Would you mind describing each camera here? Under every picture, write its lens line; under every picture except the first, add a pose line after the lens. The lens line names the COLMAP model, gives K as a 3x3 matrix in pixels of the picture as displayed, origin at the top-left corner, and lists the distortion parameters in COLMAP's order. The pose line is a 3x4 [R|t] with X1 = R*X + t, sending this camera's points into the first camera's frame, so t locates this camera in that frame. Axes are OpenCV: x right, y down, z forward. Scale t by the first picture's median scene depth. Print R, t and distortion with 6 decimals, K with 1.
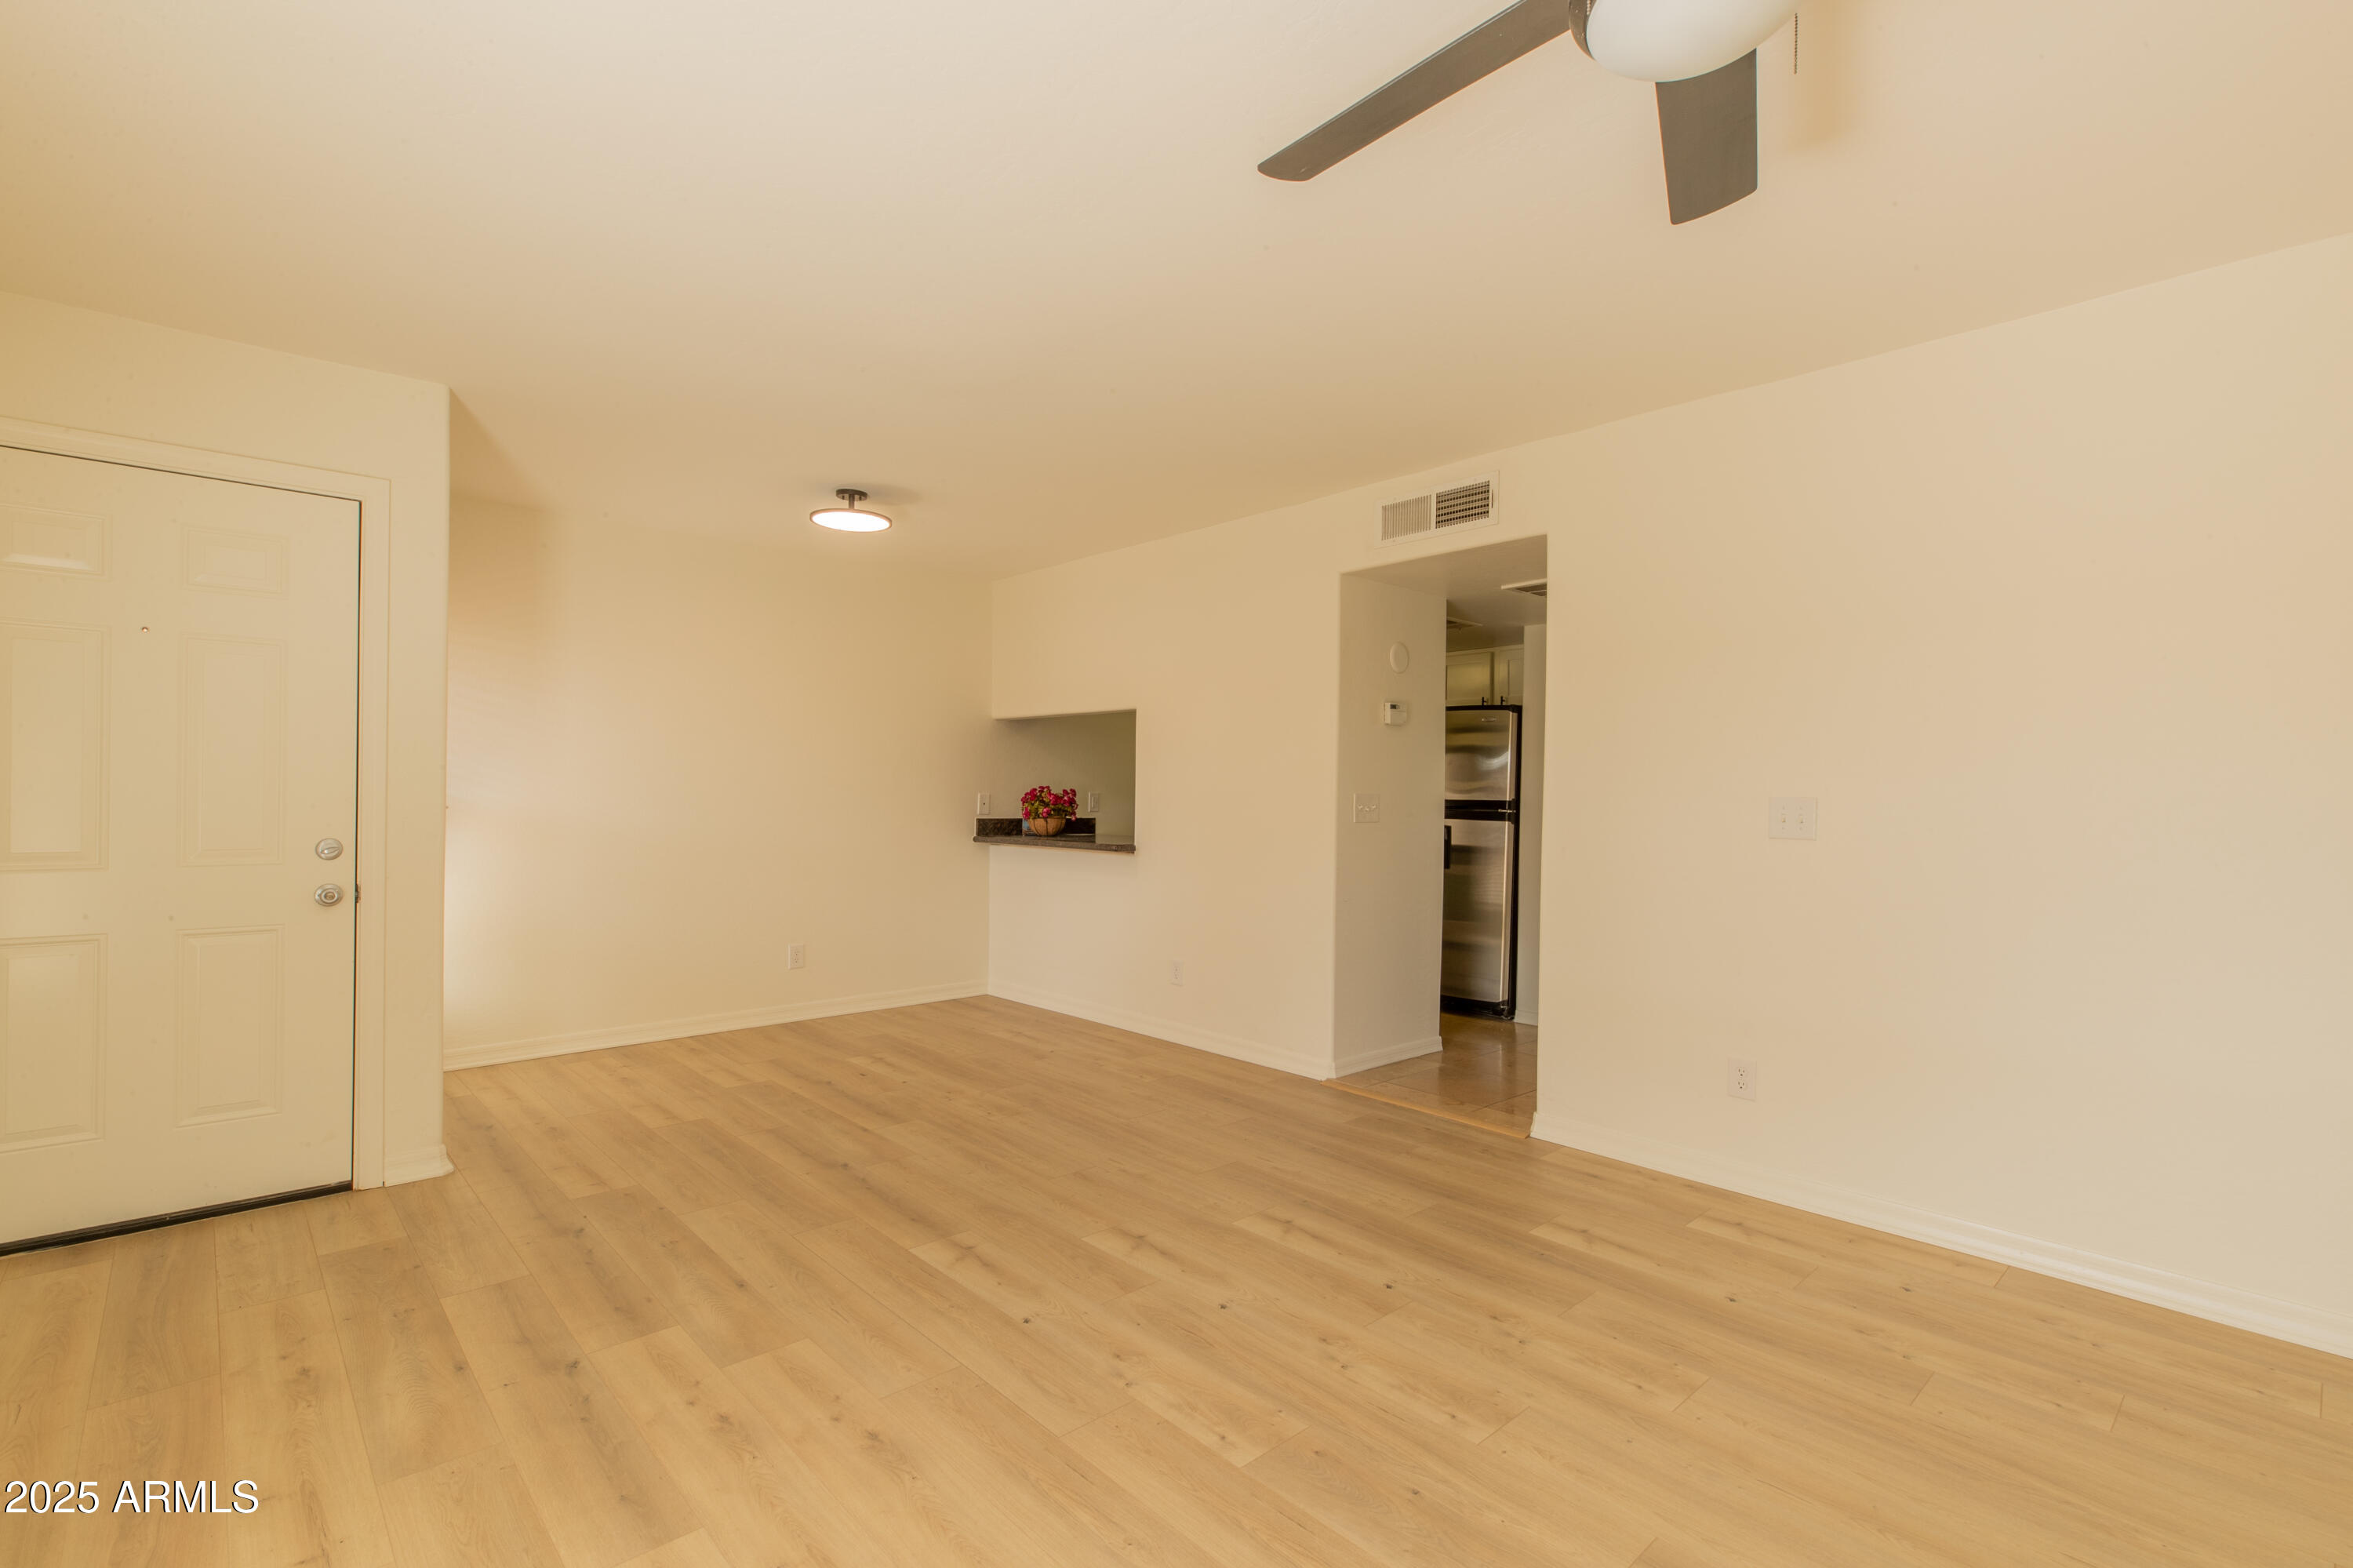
lens RADIAL K [[1070.6, 0, 1153.8], [0, 1070.6, 789.8], [0, 0, 1]] dist [0.008310, -0.001675]
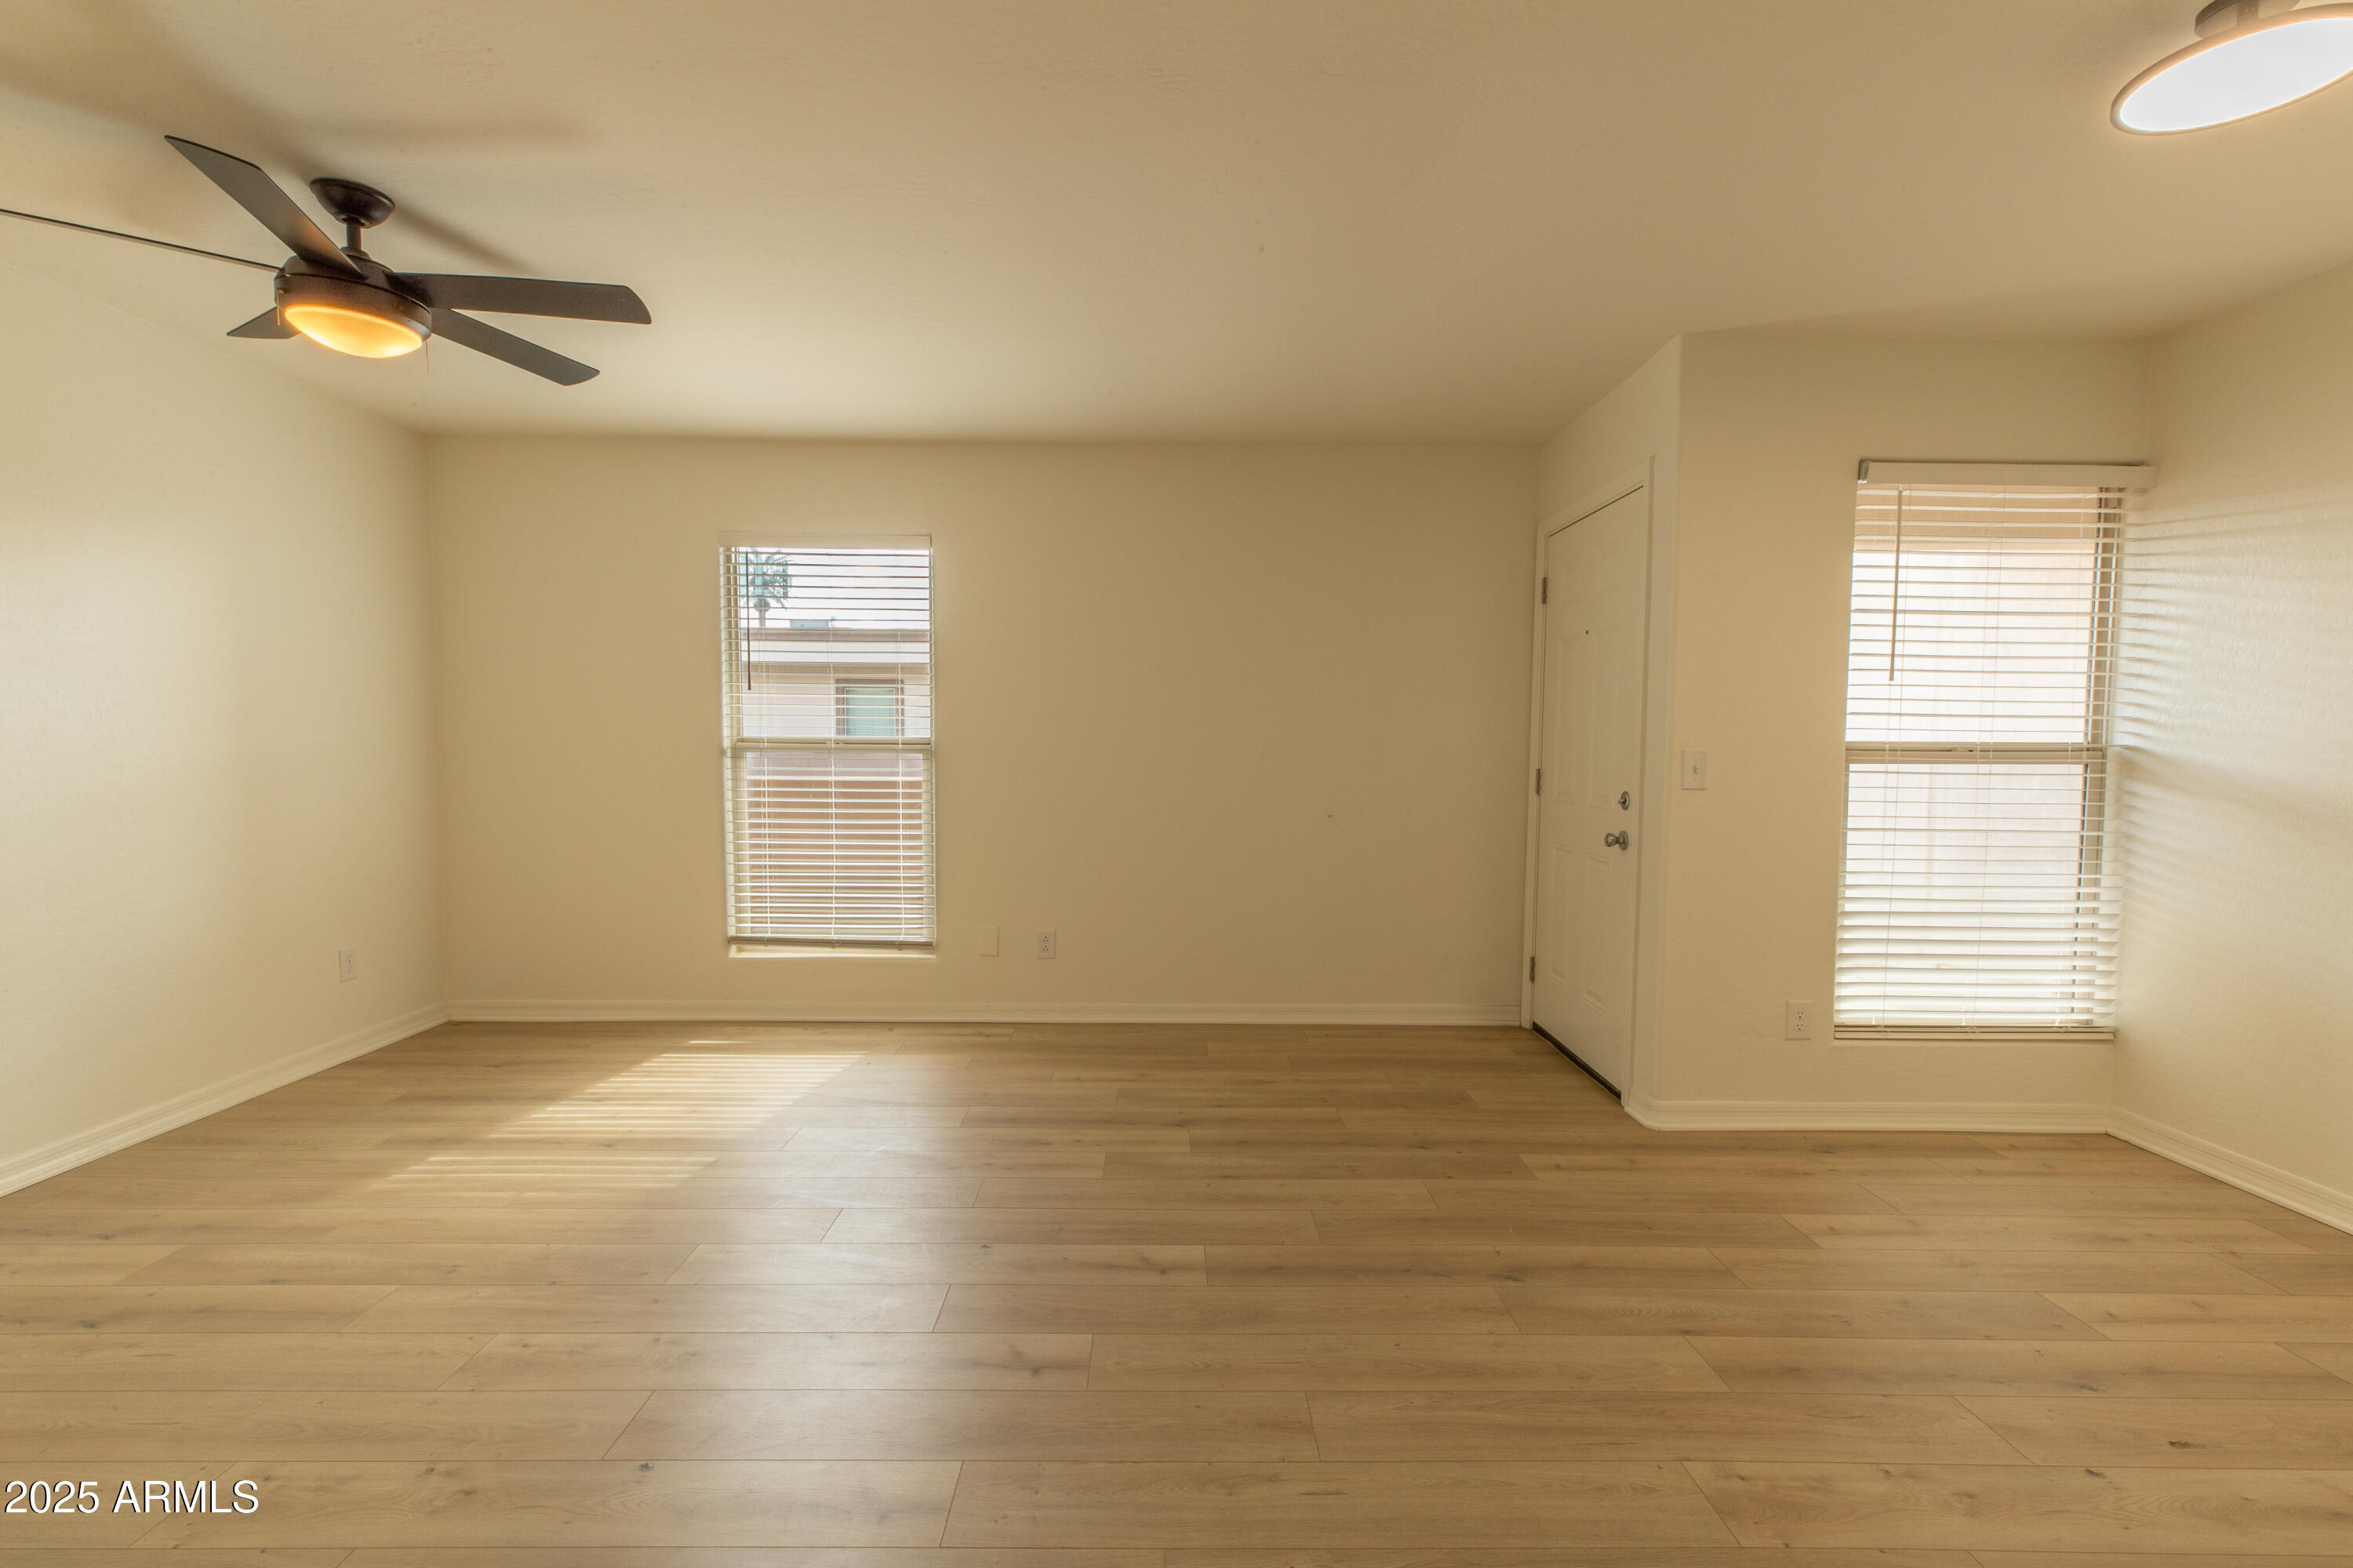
lens RADIAL K [[1070.6, 0, 1189.5], [0, 1070.6, 805.7], [0, 0, 1]] dist [0.008310, -0.001675]
pose [[-0.650211, 0.034992, -0.758947, 0.410232], [-0.010368, 0.998437, 0.054917, 0.000740], [0.759683, 0.043576, -0.648832, 1.388687]]
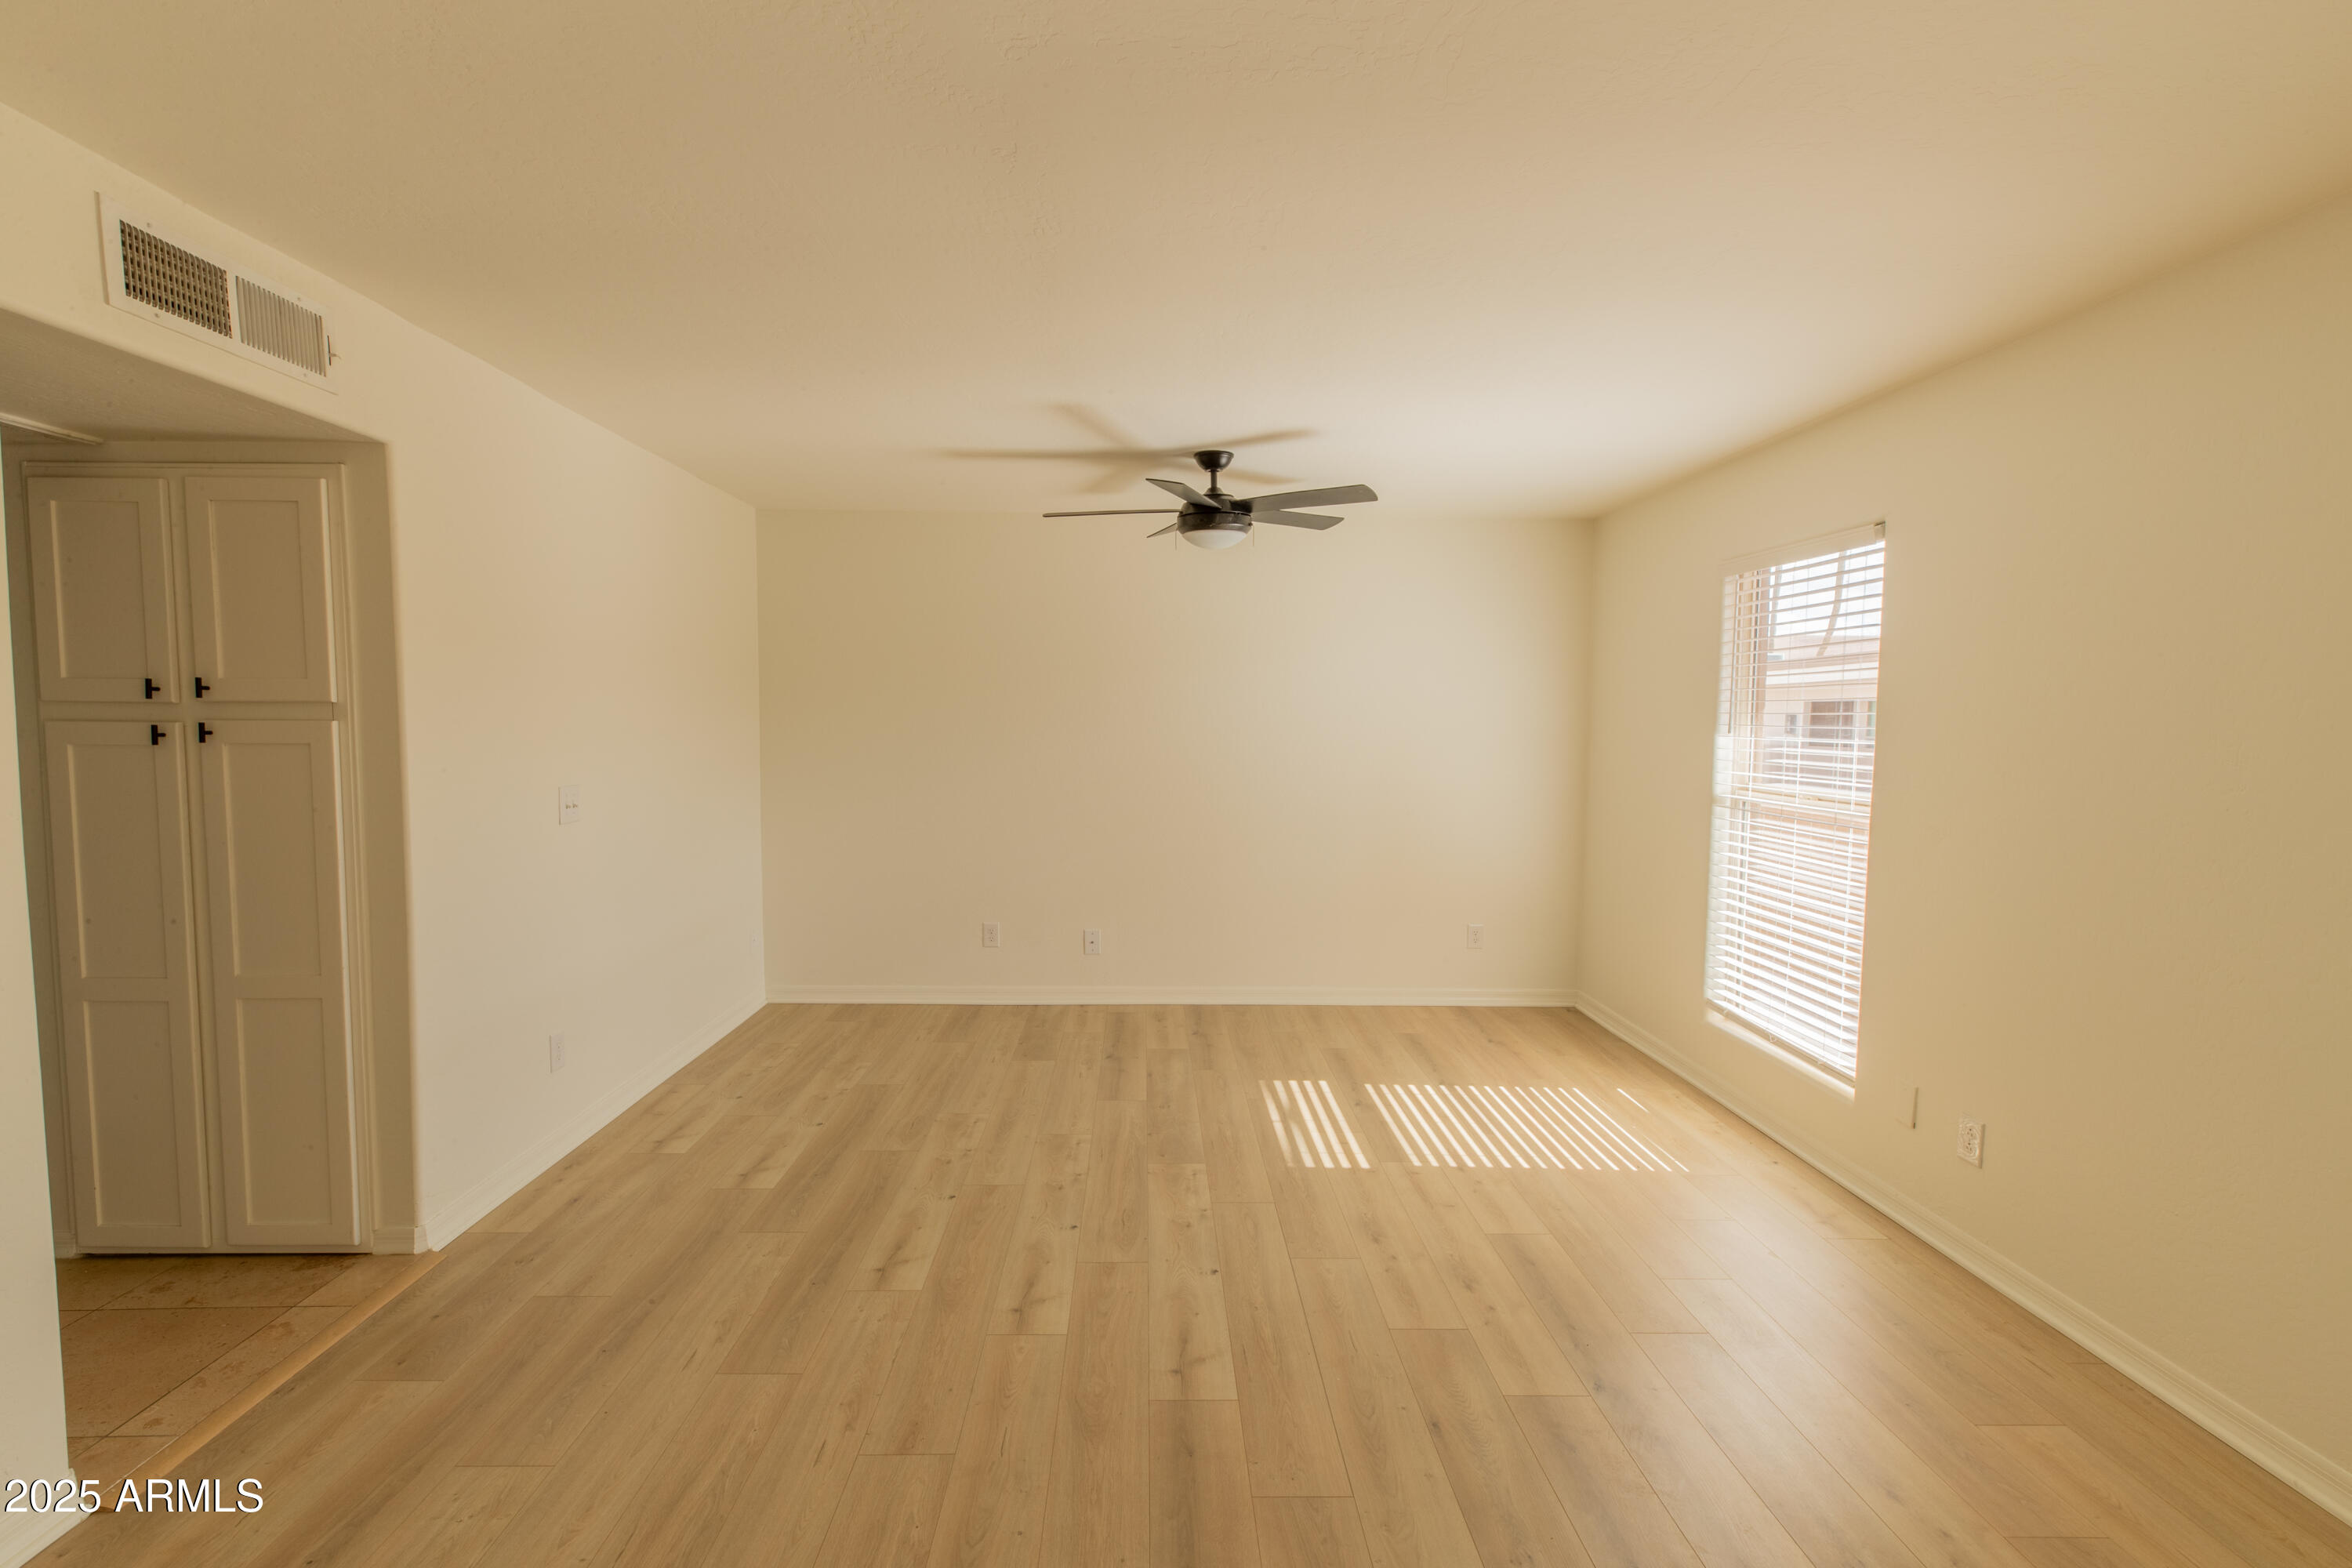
lens RADIAL K [[1070.1, 0, 1147.0], [0, 1070.1, 831.2], [0, 0, 1]] dist [0.008310, -0.001675]
pose [[-0.751516, -0.085923, 0.654096, -0.598298], [-0.017281, 0.993706, 0.110680, -0.082664], [-0.659489, 0.071875, -0.748271, 1.439058]]
